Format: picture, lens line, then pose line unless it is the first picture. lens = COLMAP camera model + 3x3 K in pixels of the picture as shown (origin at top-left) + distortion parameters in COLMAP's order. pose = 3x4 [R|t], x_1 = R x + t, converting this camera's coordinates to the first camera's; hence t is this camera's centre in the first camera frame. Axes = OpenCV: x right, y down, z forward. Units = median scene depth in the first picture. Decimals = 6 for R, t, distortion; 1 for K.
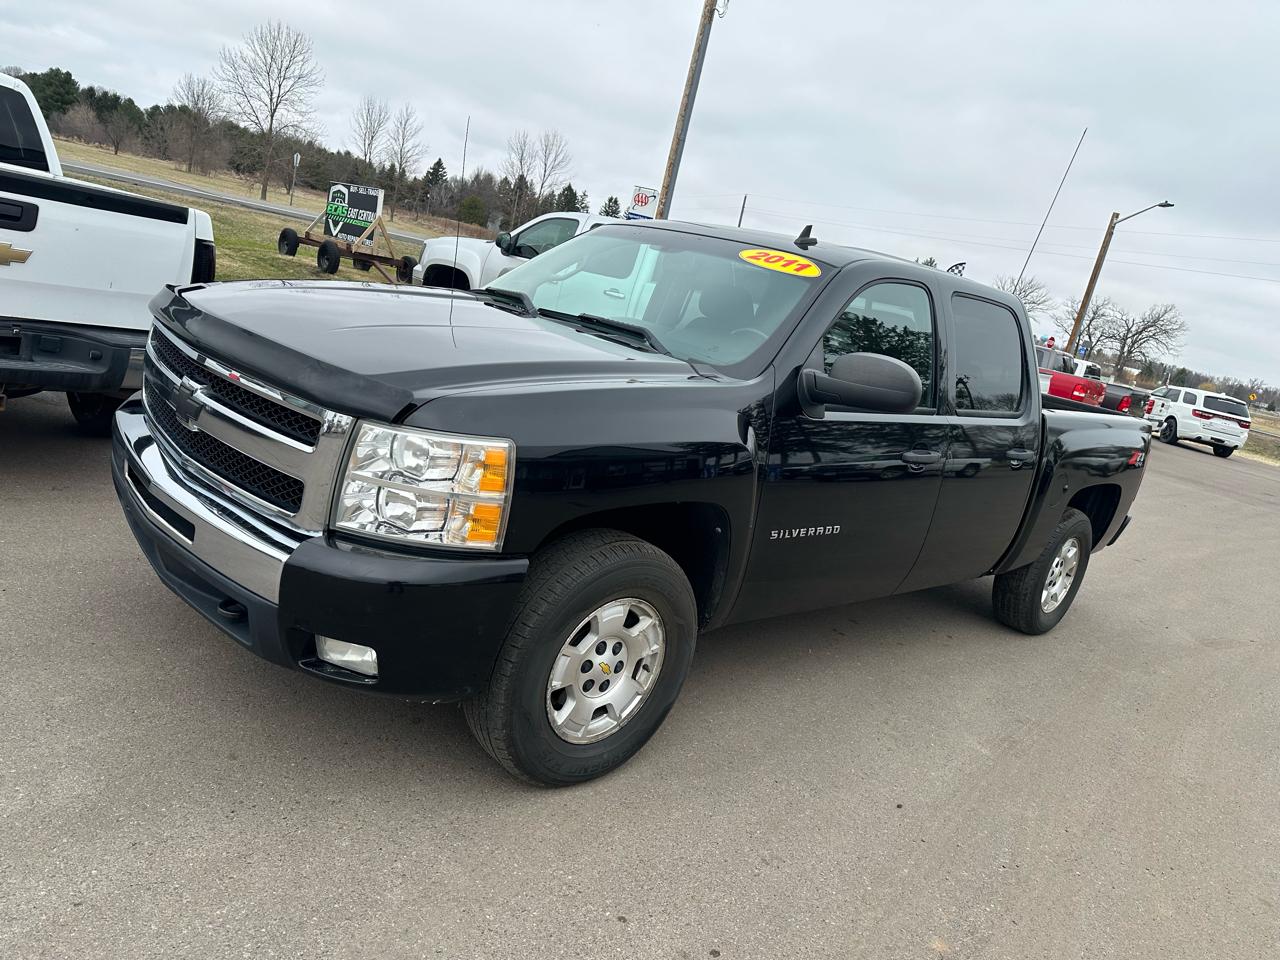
lens RADIAL K [[912.7, 0, 640.0], [0, 912.7, 480.0], [0, 0, 1]] dist [0.061137, -0.068911]
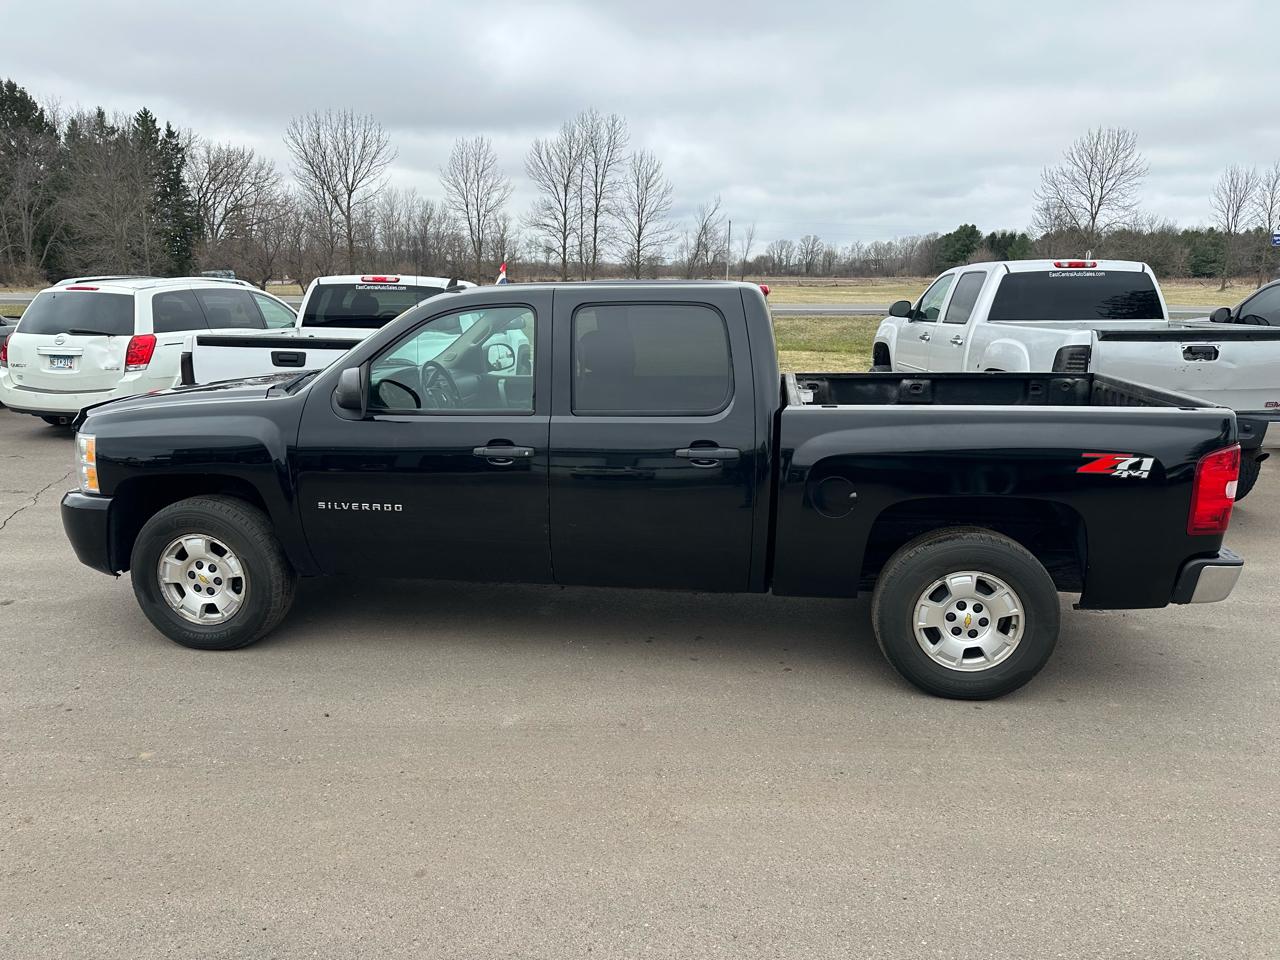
lens RADIAL K [[911.7, 0, 637.6], [0, 911.7, 480.3], [0, 0, 1]] dist [0.043549, -0.046023]
pose [[0.601374, -0.039760, -0.797977, 0.093423], [-0.054307, 0.994417, -0.090474, 0.007380], [0.797120, 0.097745, 0.595858, 0.033394]]
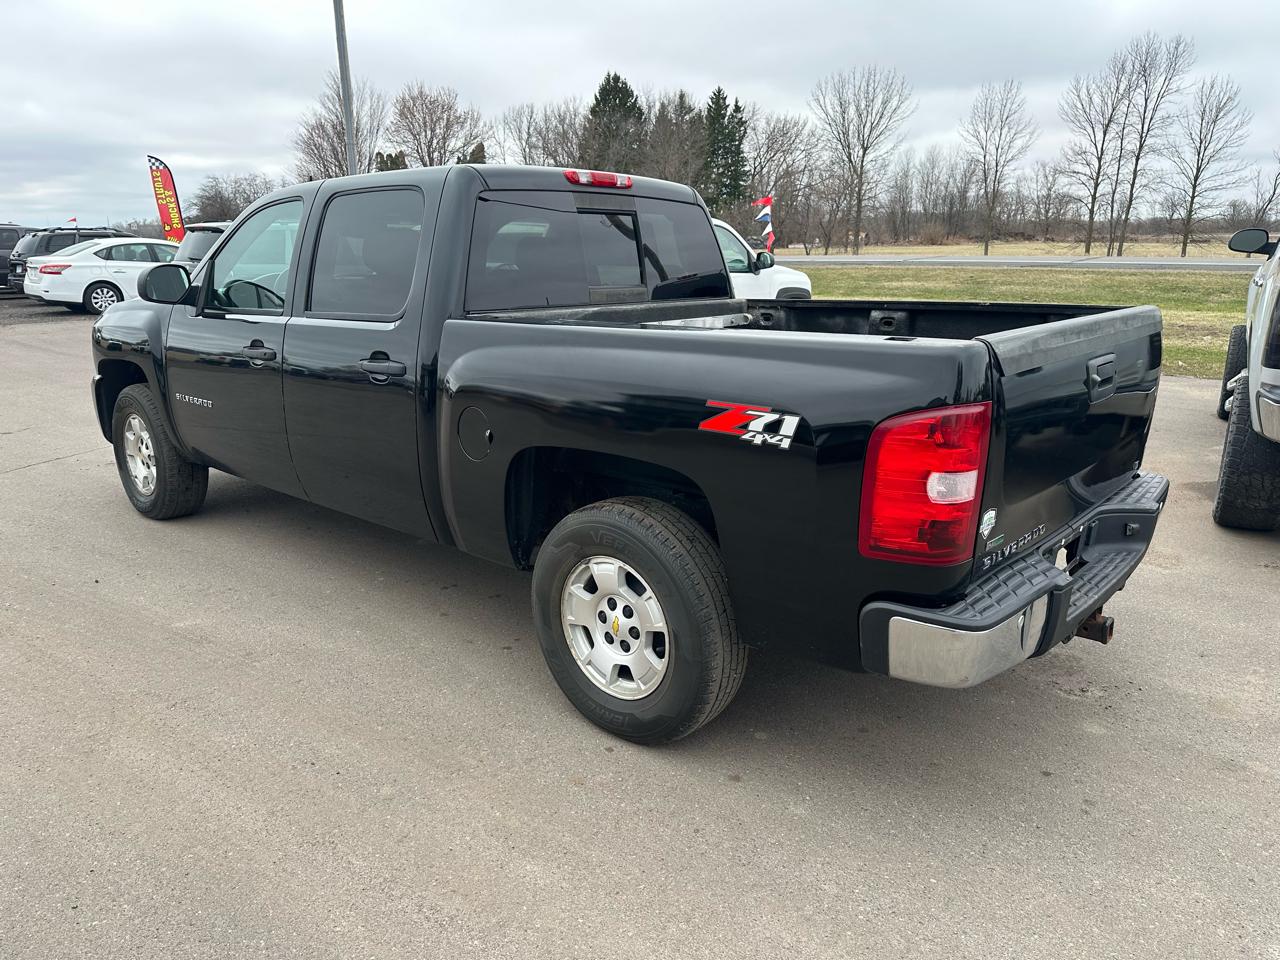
lens RADIAL K [[901.9, 0, 640.0], [0, 901.9, 480.0], [0, 0, 1]] dist [0.037835, -0.041834]
pose [[0.078837, 0.041405, -0.996027, 0.102036], [-0.204011, 0.978661, 0.024535, 0.000223], [0.975789, 0.201266, 0.085602, 0.098993]]
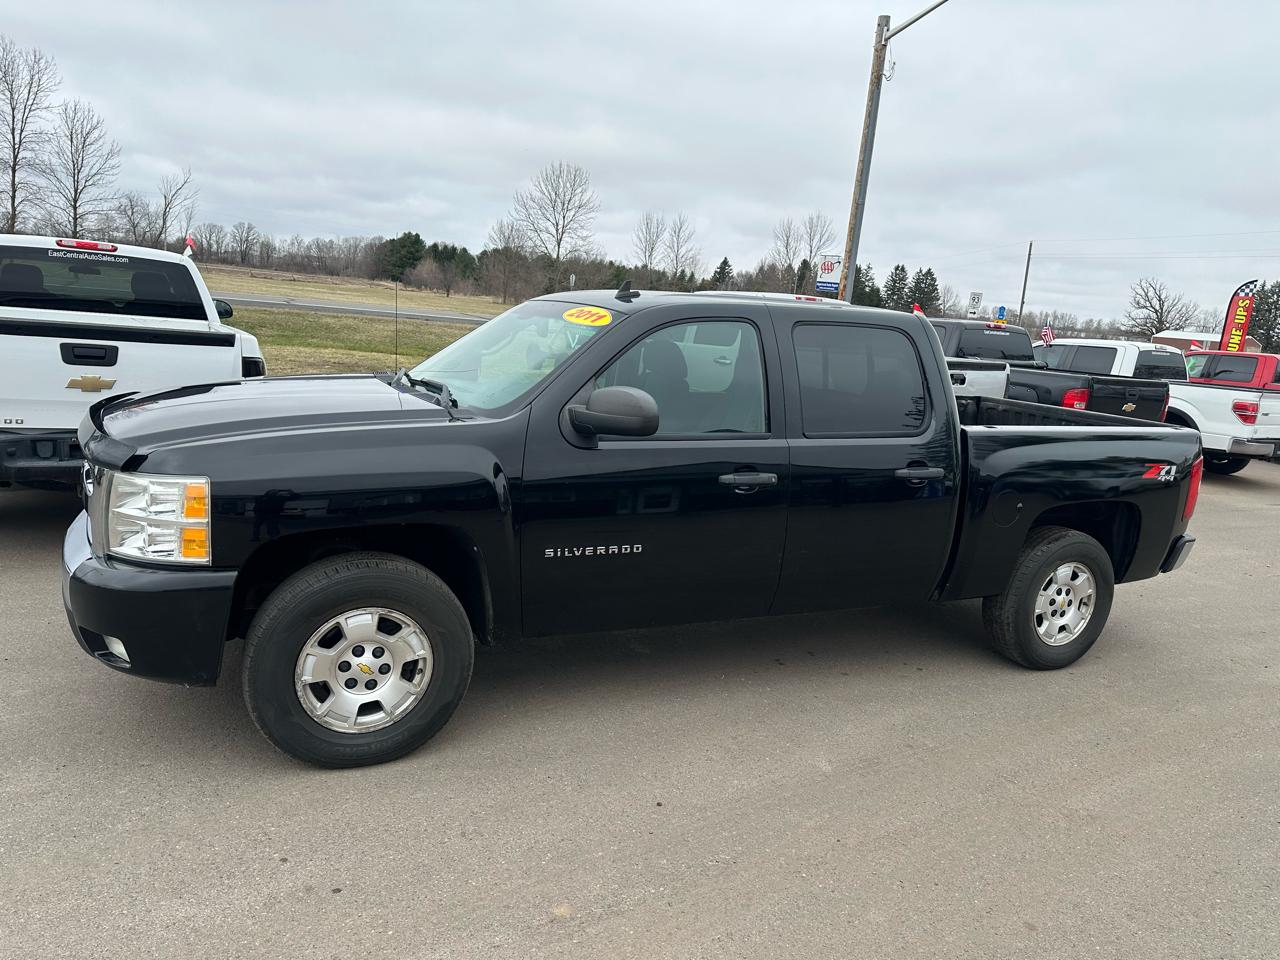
lens RADIAL K [[911.4, 0, 648.7], [0, 911.4, 478.1], [0, 0, 1]] dist [0.094756, -0.109952]
pose [[0.946001, -0.076729, -0.314951, 0.037781], [0.048096, 0.994052, -0.097711, 0.005073], [0.320575, 0.077287, 0.944065, -0.001630]]
